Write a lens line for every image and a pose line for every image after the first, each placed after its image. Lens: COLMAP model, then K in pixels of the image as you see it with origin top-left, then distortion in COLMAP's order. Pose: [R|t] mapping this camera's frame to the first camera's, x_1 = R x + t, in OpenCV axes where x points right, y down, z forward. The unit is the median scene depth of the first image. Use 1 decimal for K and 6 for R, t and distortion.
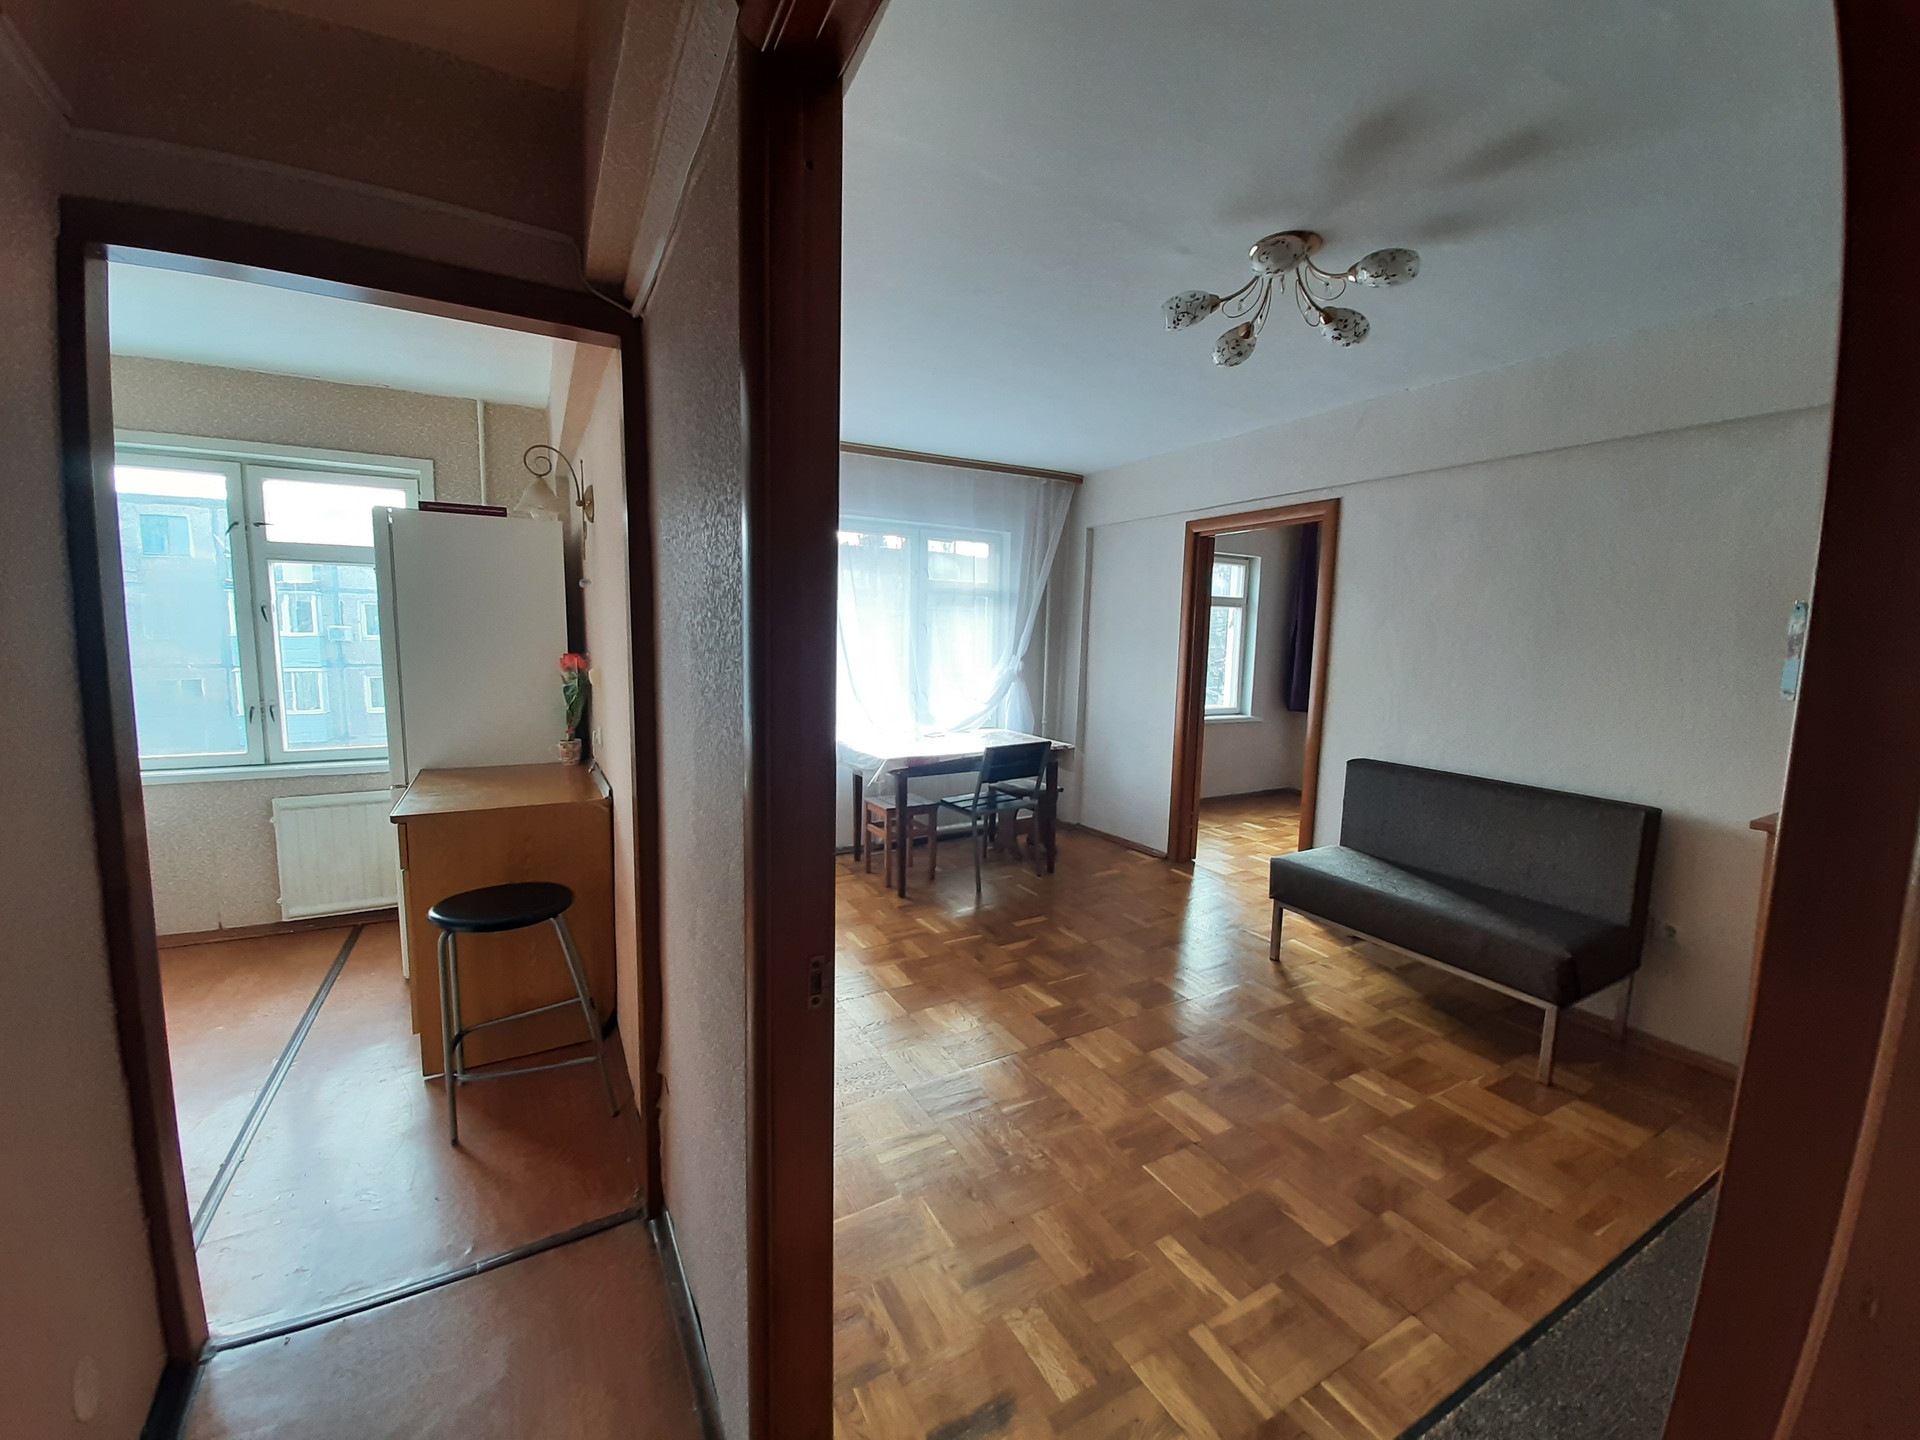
lens RADIAL K [[750.2, 0, 942.1], [0, 750.2, 724.3], [0, 0, 1]] dist [-0.011936, -0.000062]
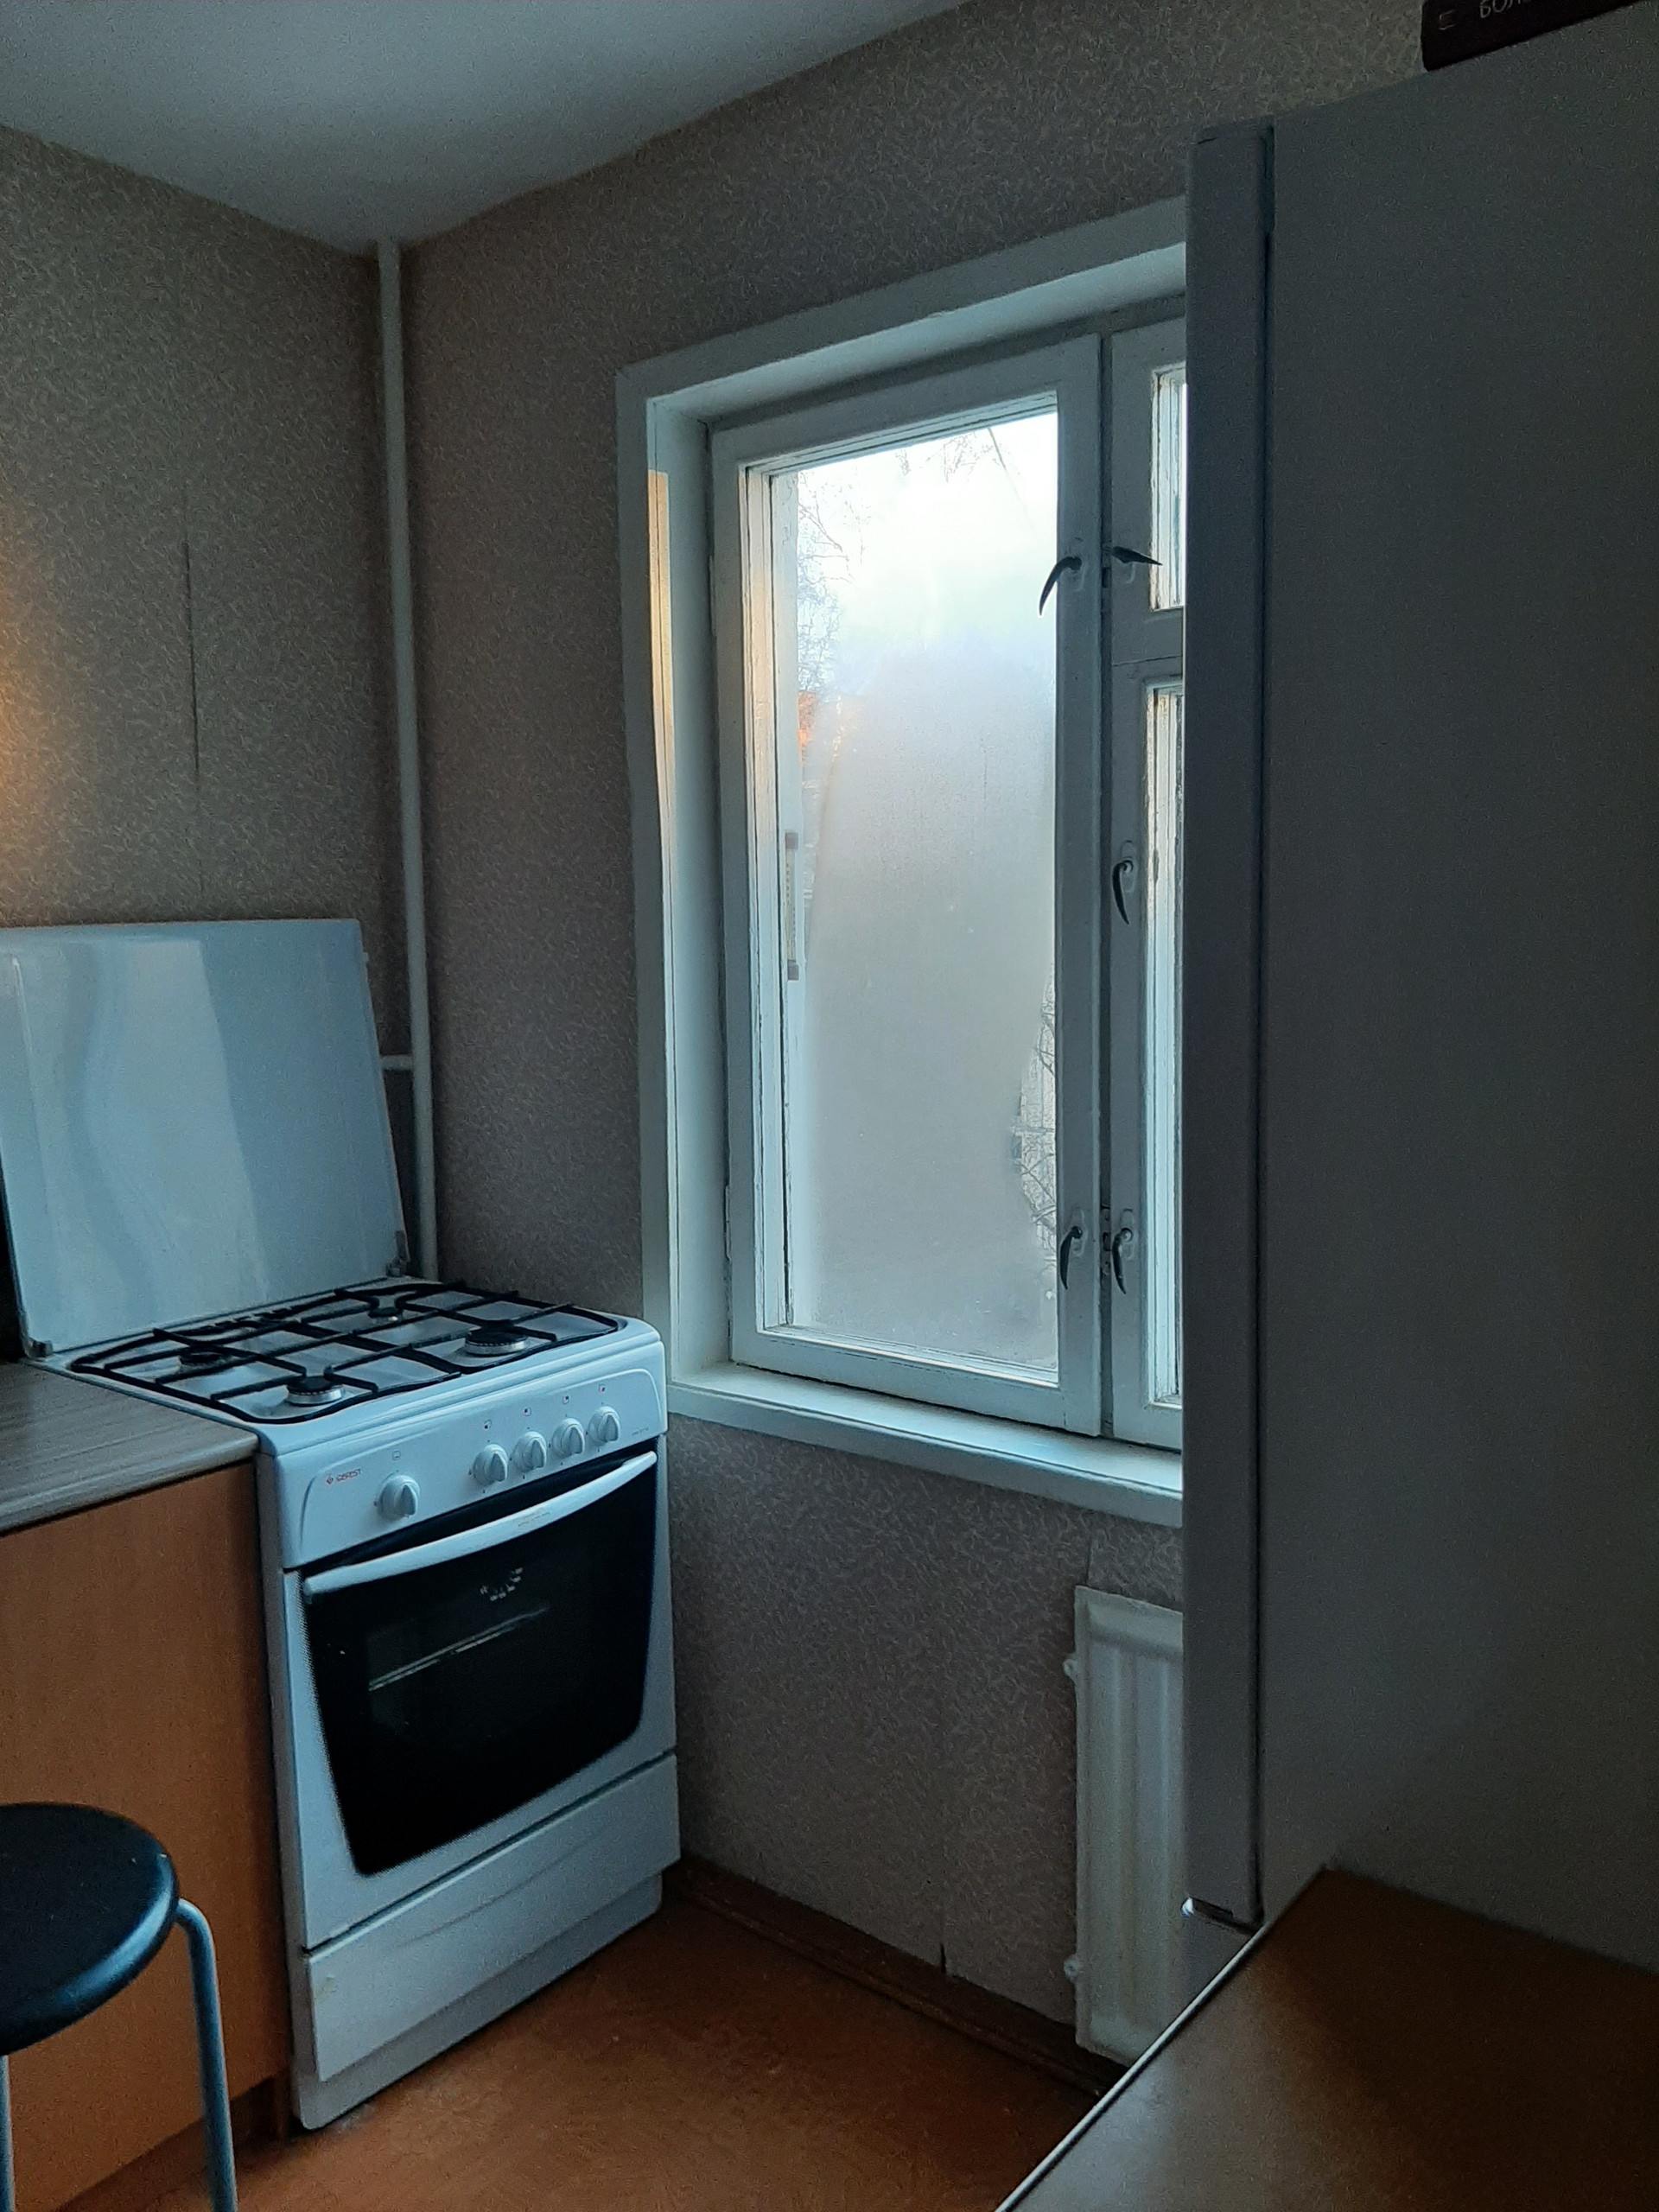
lens RADIAL K [[1729.0, 0, 829.5], [0, 1729.0, 1106.0], [0, 0, 1]] dist [0.053581, -0.151943]
pose [[0.379963, 0.061532, -0.922953, -0.371157], [-0.084075, 0.995952, 0.031786, -0.081830], [0.921173, 0.065520, 0.383598, 0.664163]]
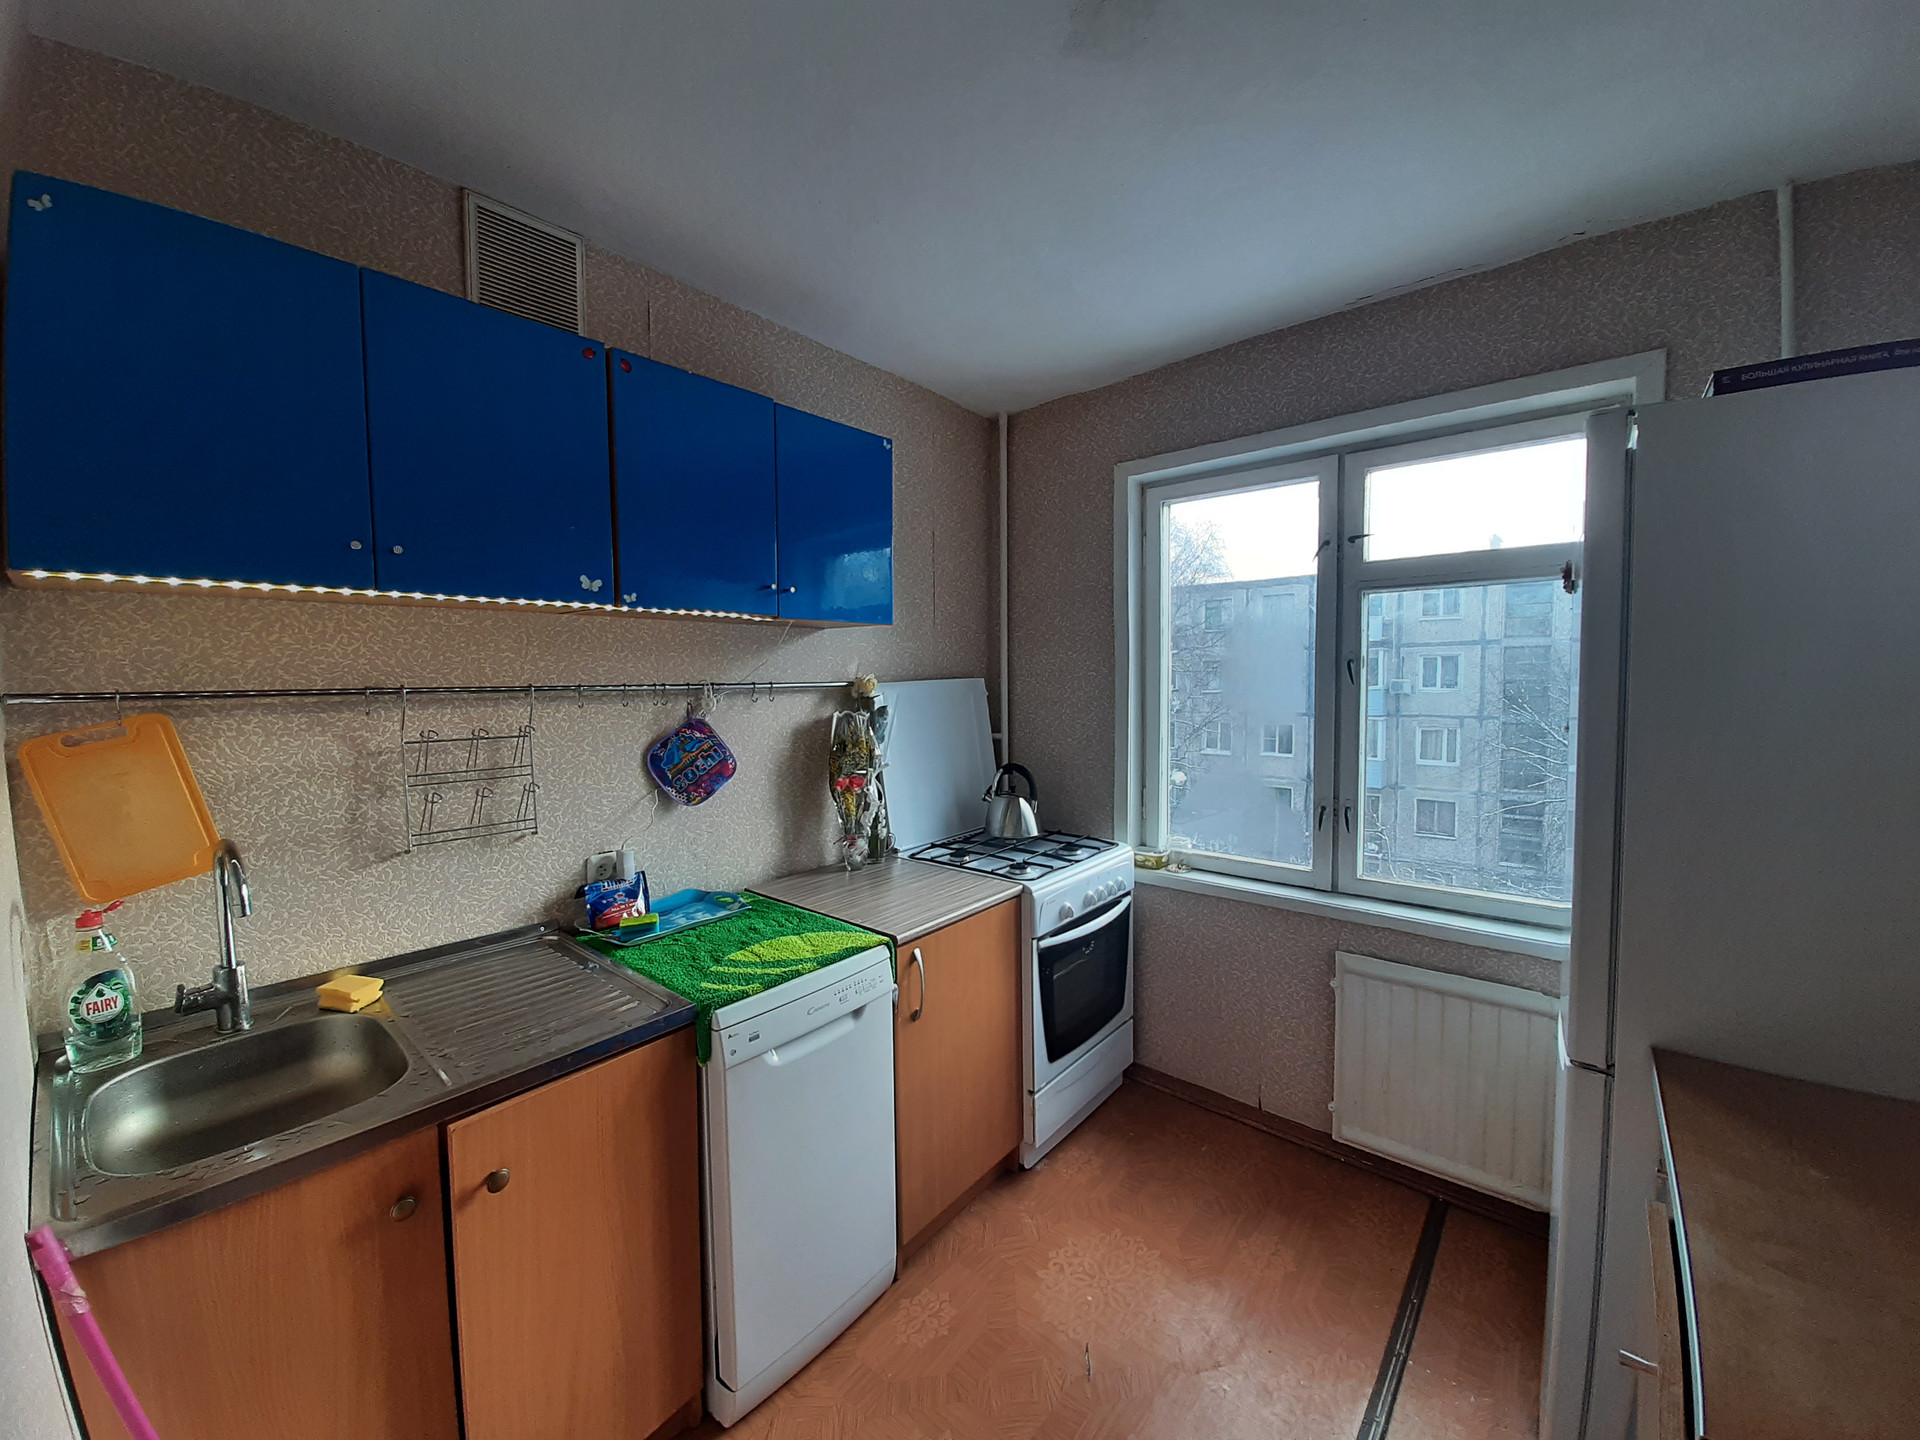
lens RADIAL K [[750.2, 0, 942.1], [0, 750.2, 724.3], [0, 0, 1]] dist [-0.011936, -0.000062]
pose [[0.341235, 0.028152, -0.939556, -0.401425], [-0.091326, 0.995815, -0.003331, -0.065263], [0.935531, 0.086943, 0.342378, 0.425675]]
